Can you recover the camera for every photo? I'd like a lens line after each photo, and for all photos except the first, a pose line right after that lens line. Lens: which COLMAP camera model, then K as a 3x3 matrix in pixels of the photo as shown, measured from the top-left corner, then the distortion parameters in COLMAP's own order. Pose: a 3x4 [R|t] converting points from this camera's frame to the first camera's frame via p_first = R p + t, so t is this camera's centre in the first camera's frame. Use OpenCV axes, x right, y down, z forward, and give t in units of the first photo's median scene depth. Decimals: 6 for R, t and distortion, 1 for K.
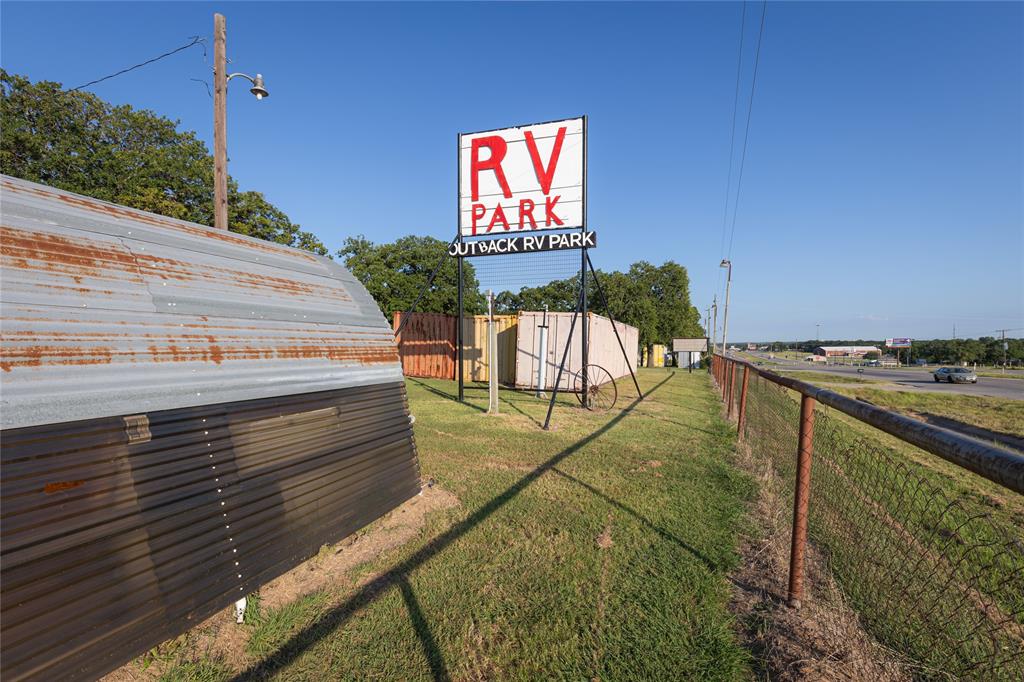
lens RADIAL K [[462.7, 0, 511.7], [0, 462.7, 341.5], [0, 0, 1]] dist [0.003440, 0.000467]
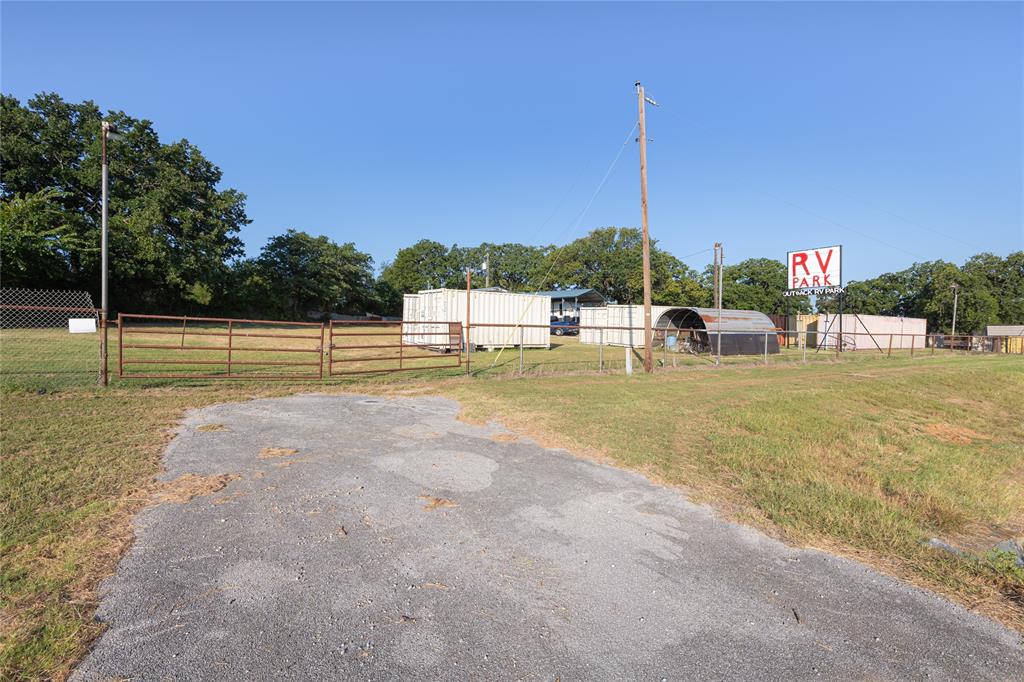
lens RADIAL K [[462.7, 0, 516.5], [0, 462.7, 335.2], [0, 0, 1]] dist [0.003440, 0.000467]
pose [[0.802184, 0.003969, -0.597063, 0.242432], [0.003221, 0.999935, 0.010974, 0.009168], [0.597068, -0.010726, 0.802119, -2.199672]]
